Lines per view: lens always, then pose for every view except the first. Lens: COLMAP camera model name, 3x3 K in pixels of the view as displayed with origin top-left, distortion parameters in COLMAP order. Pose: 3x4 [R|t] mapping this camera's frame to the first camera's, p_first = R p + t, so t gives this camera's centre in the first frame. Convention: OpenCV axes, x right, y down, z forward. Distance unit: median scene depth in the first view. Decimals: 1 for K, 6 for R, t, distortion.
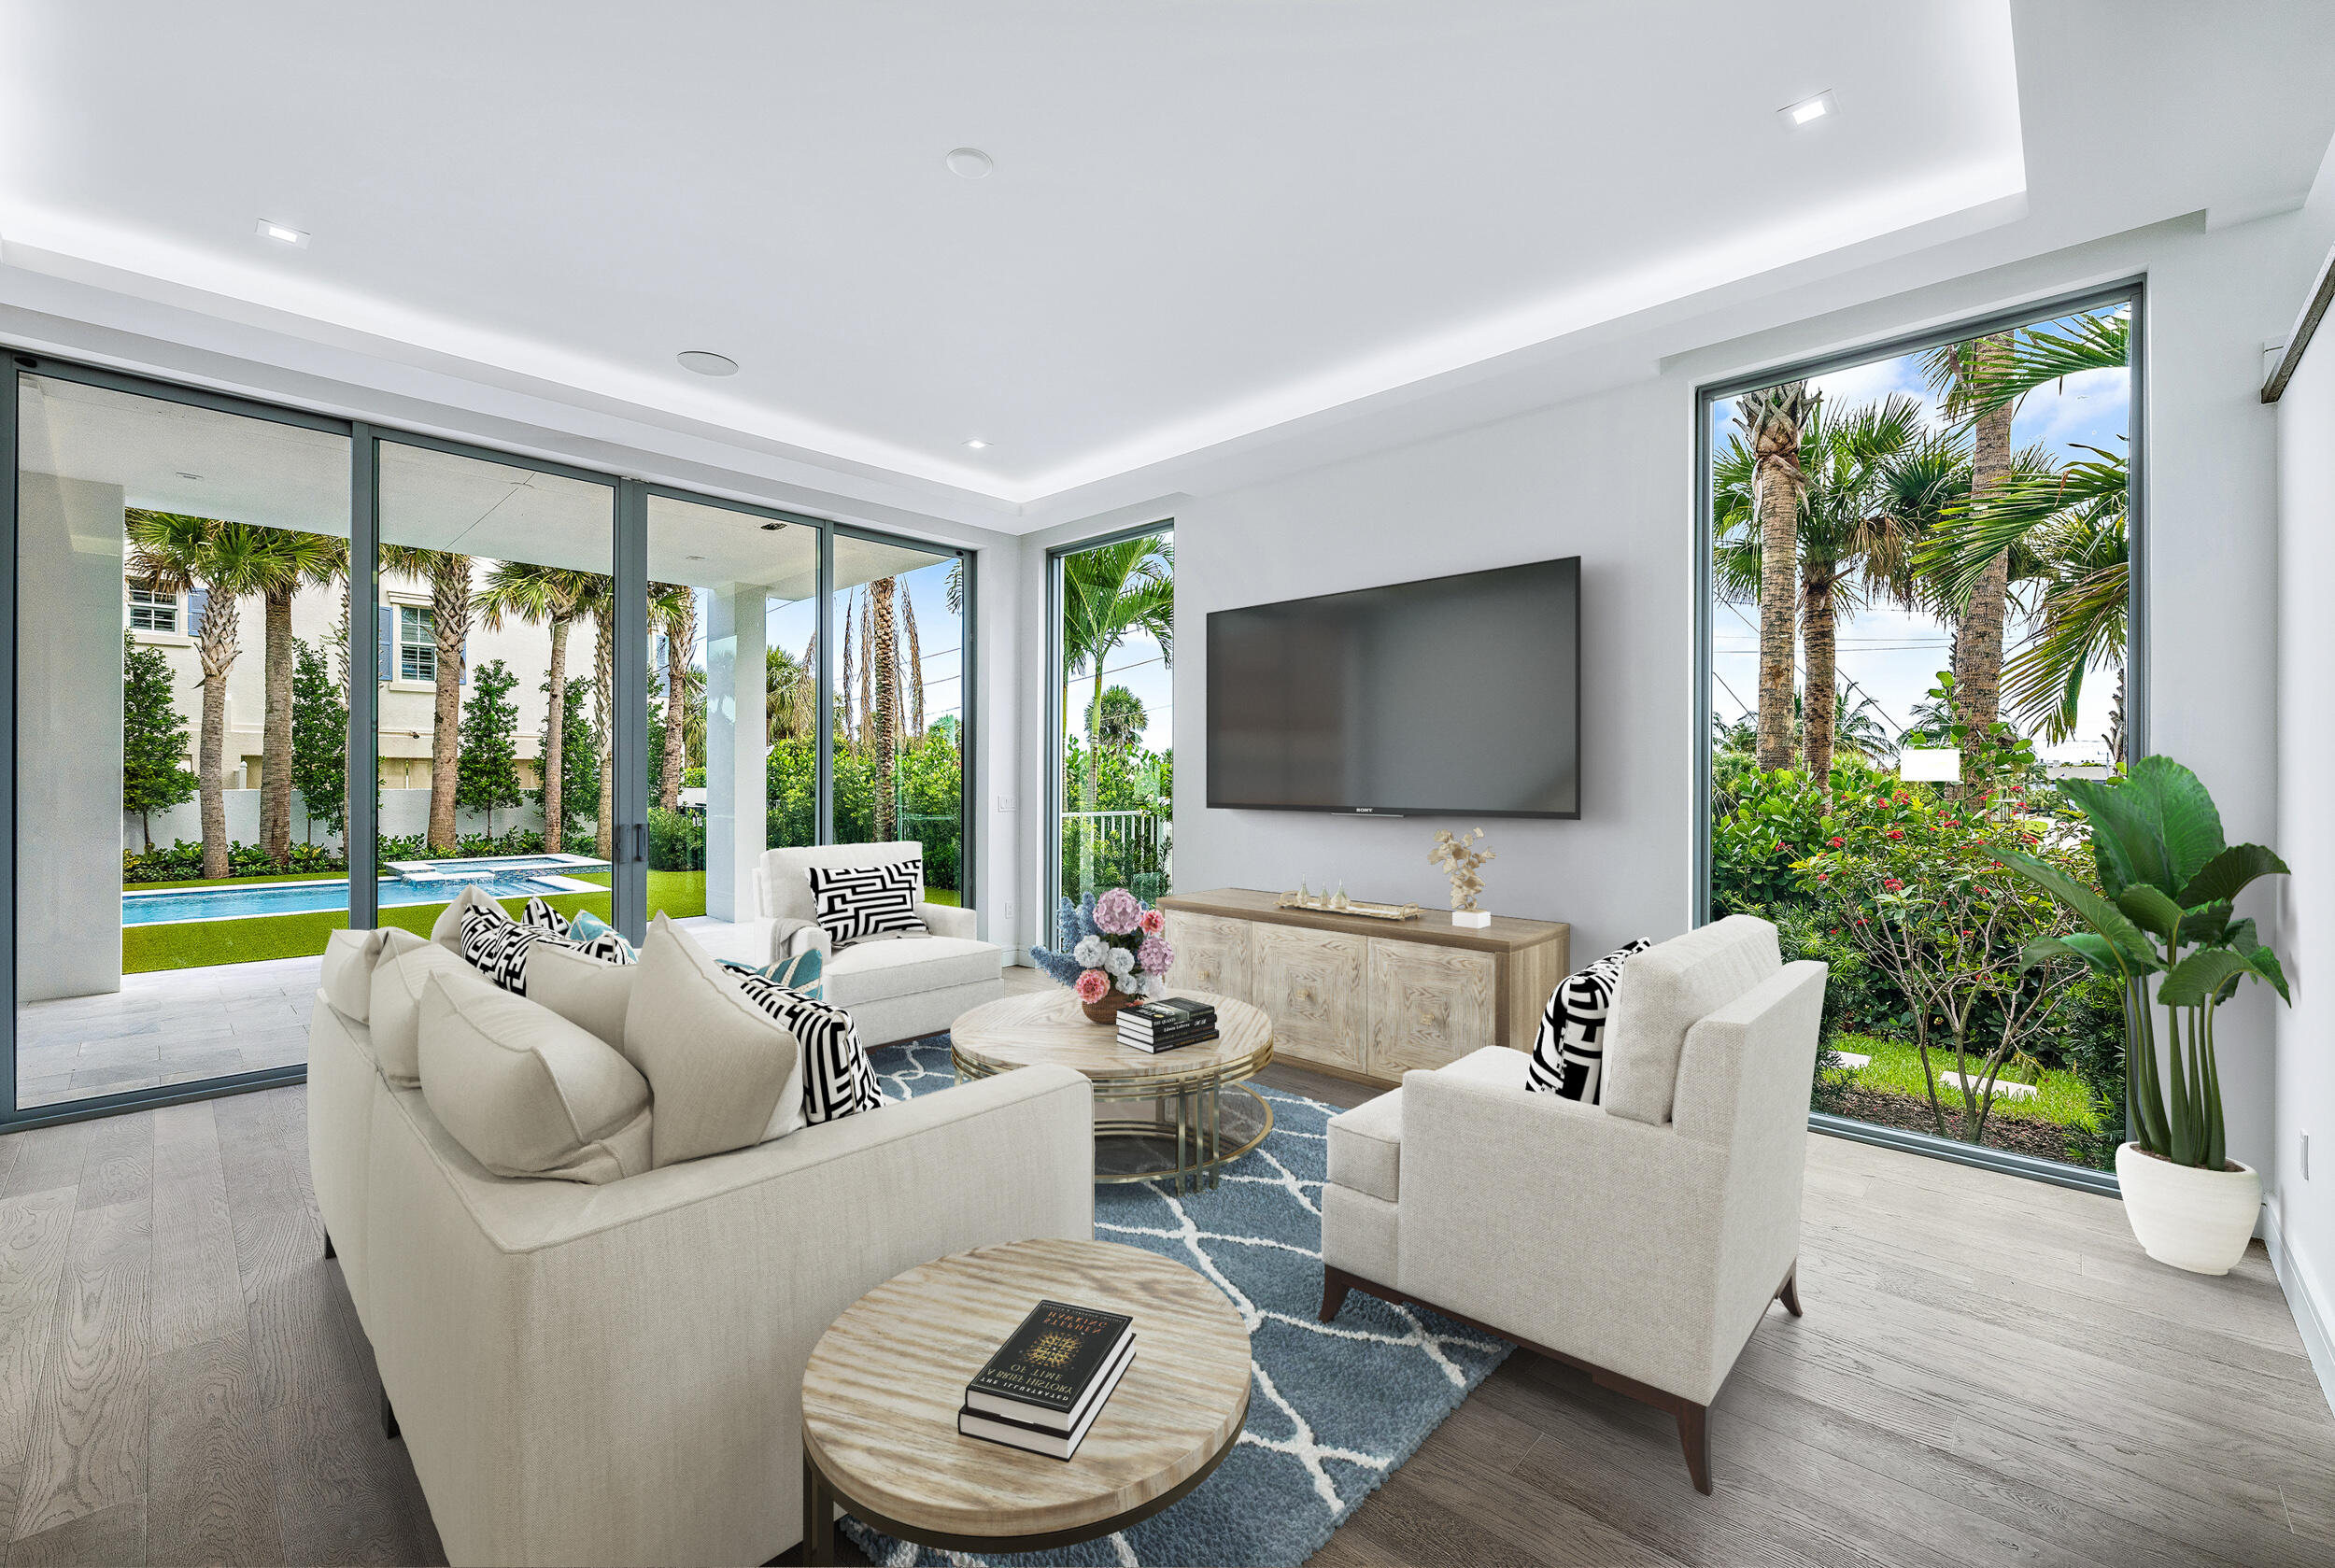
lens RADIAL K [[962.6, 0, 1167.4], [0, 962.6, 778.5], [0, 0, 1]] dist [-0.001798, 0.000796]
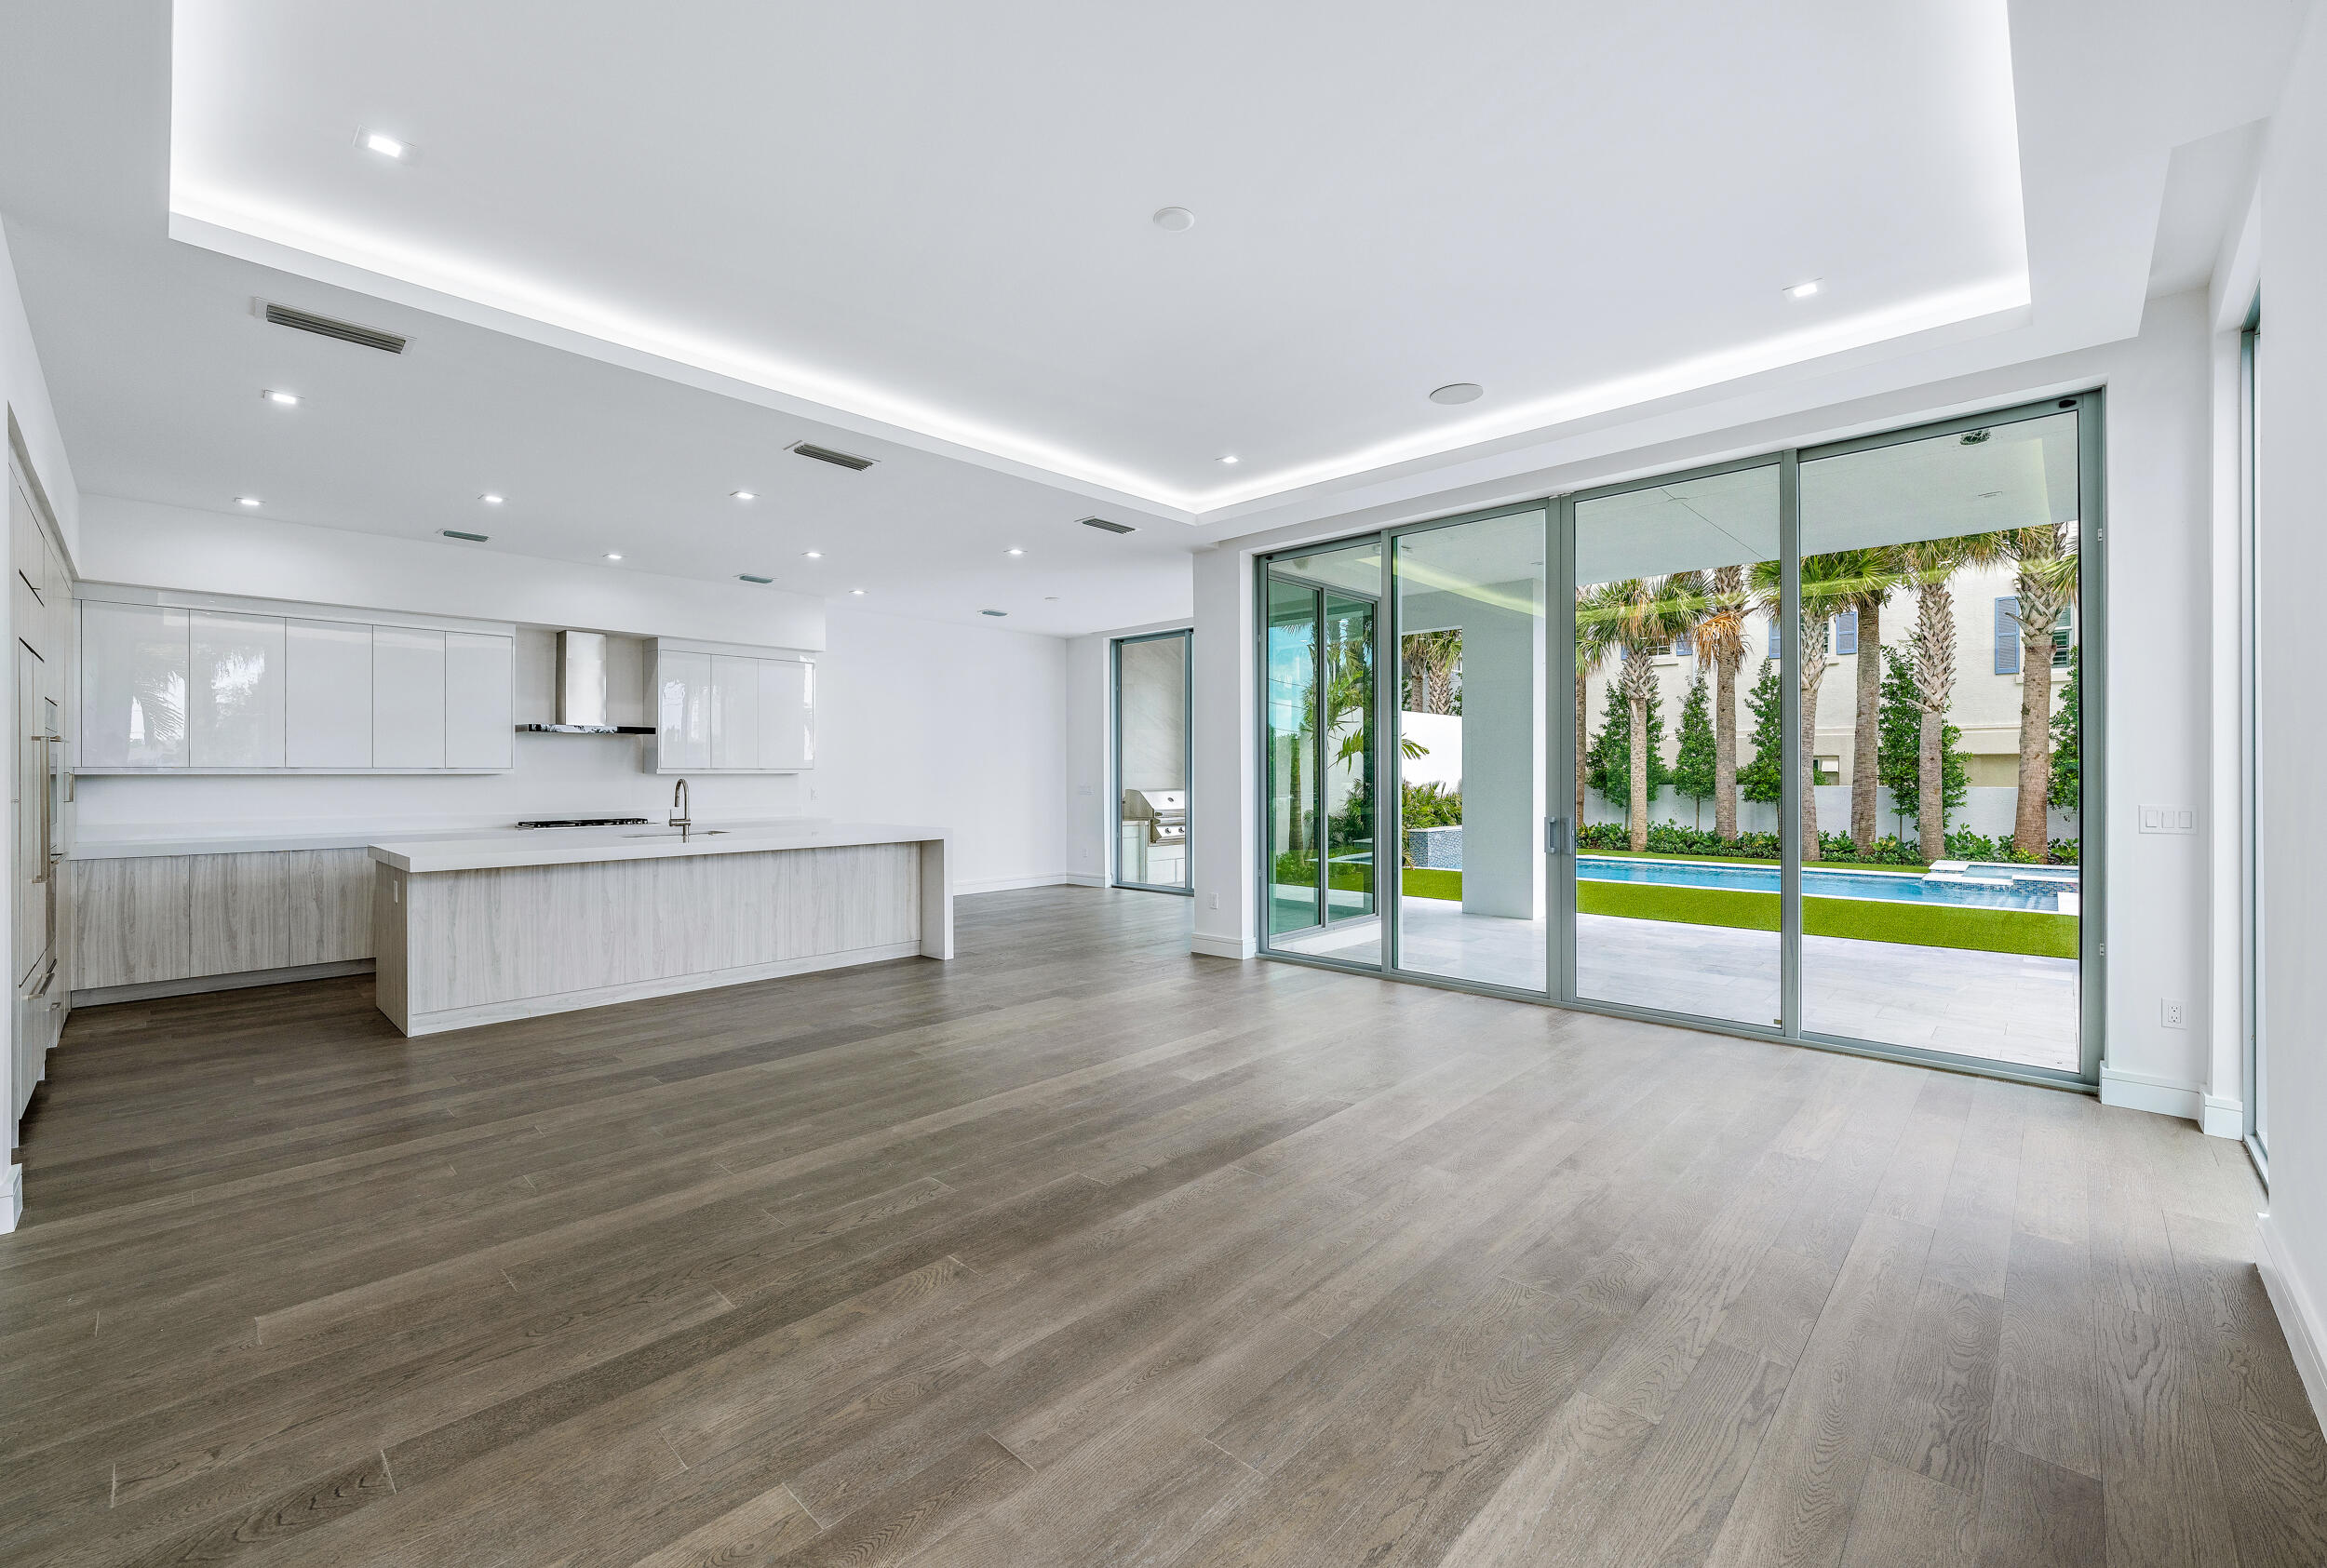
lens RADIAL K [[970.7, 0, 1165.2], [0, 970.7, 779.2], [0, 0, 1]] dist [-0.001208, -0.000062]
pose [[0.011515, 0.001053, -0.999933, 0.172090], [0.003274, 0.999994, 0.001091, -0.000040], [0.999928, -0.003286, 0.011512, 0.185327]]
